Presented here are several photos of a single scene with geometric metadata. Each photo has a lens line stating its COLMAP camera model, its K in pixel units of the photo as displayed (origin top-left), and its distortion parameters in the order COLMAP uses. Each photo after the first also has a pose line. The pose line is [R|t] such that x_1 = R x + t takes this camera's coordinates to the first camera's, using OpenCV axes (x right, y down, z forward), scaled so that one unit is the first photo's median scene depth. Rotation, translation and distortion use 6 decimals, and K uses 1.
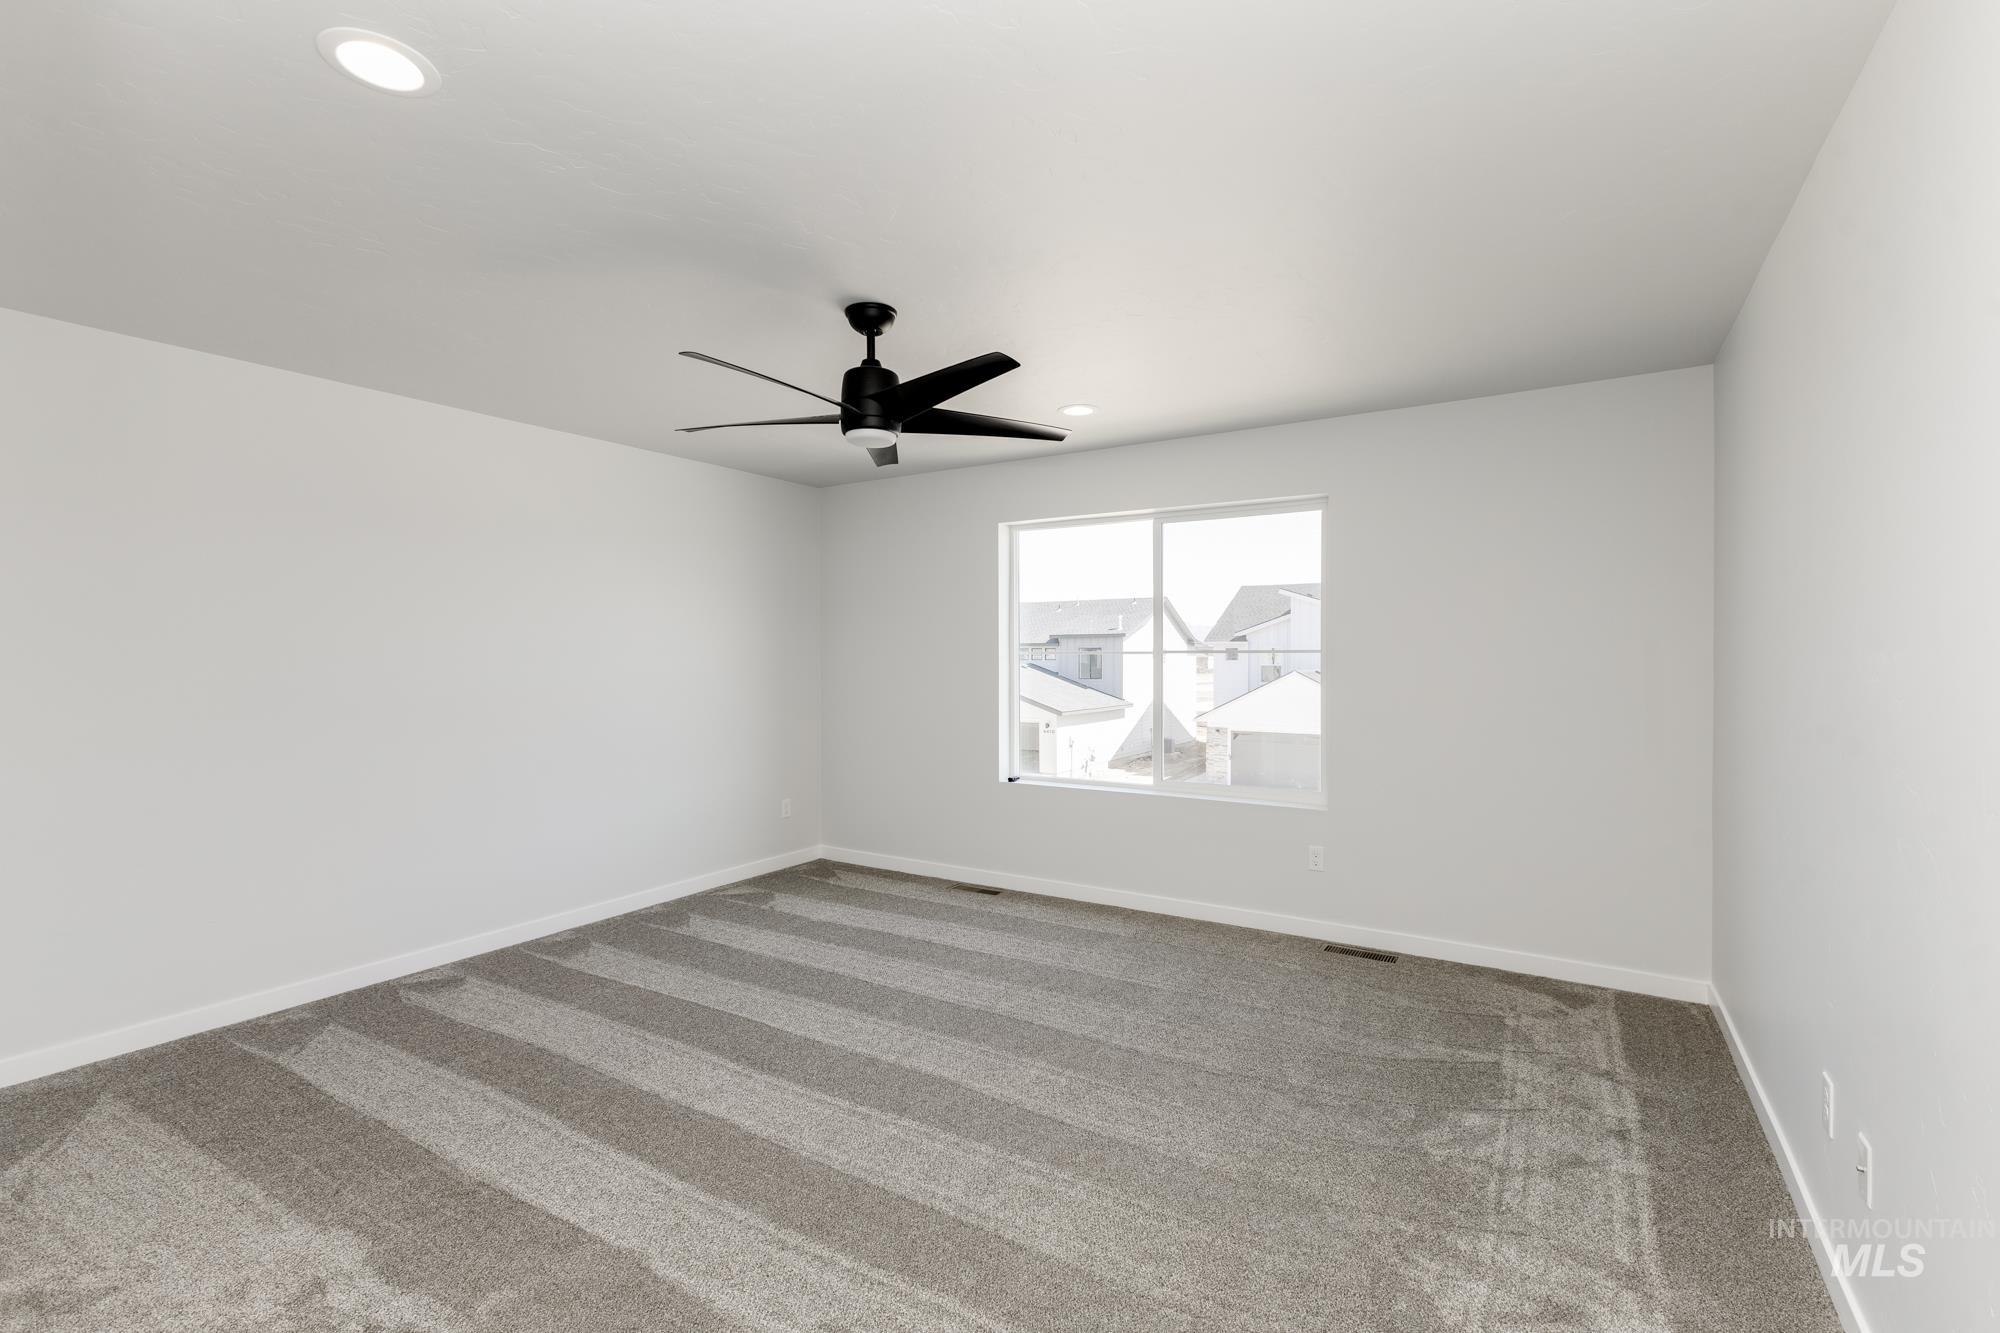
lens RADIAL K [[872.3, 0, 985.4], [0, 872.3, 668.0], [0, 0, 1]] dist [0.008718, -0.000716]
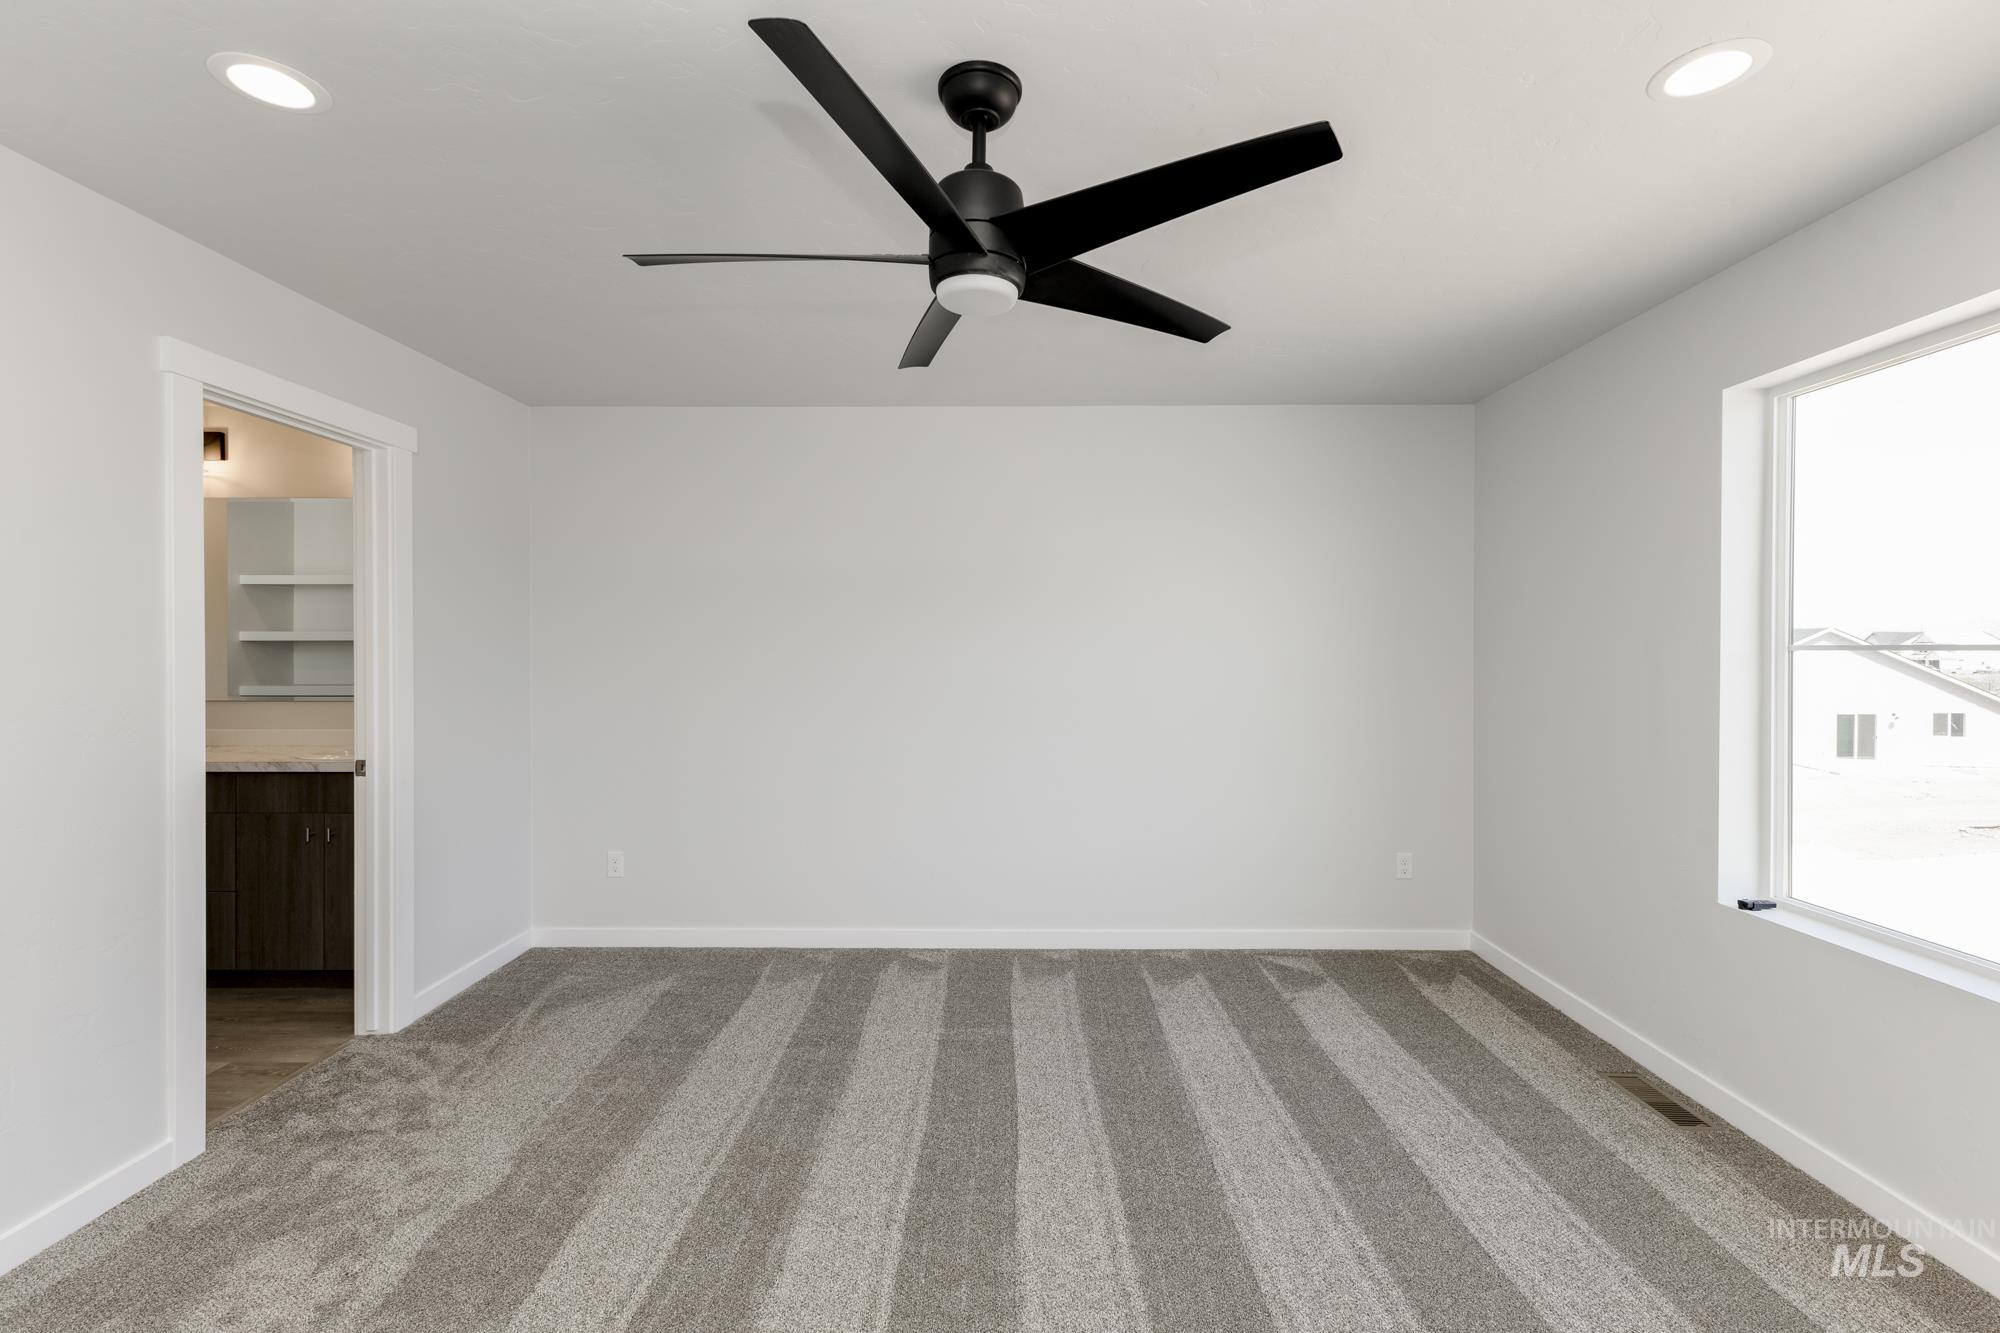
lens RADIAL K [[872.3, 0, 993.4], [0, 872.3, 671.4], [0, 0, 1]] dist [0.008718, -0.000716]
pose [[0.535985, 0.018569, -0.844023, 0.283445], [-0.011852, 0.999825, 0.014470, -0.005842], [0.844144, 0.002247, 0.536112, 0.499067]]
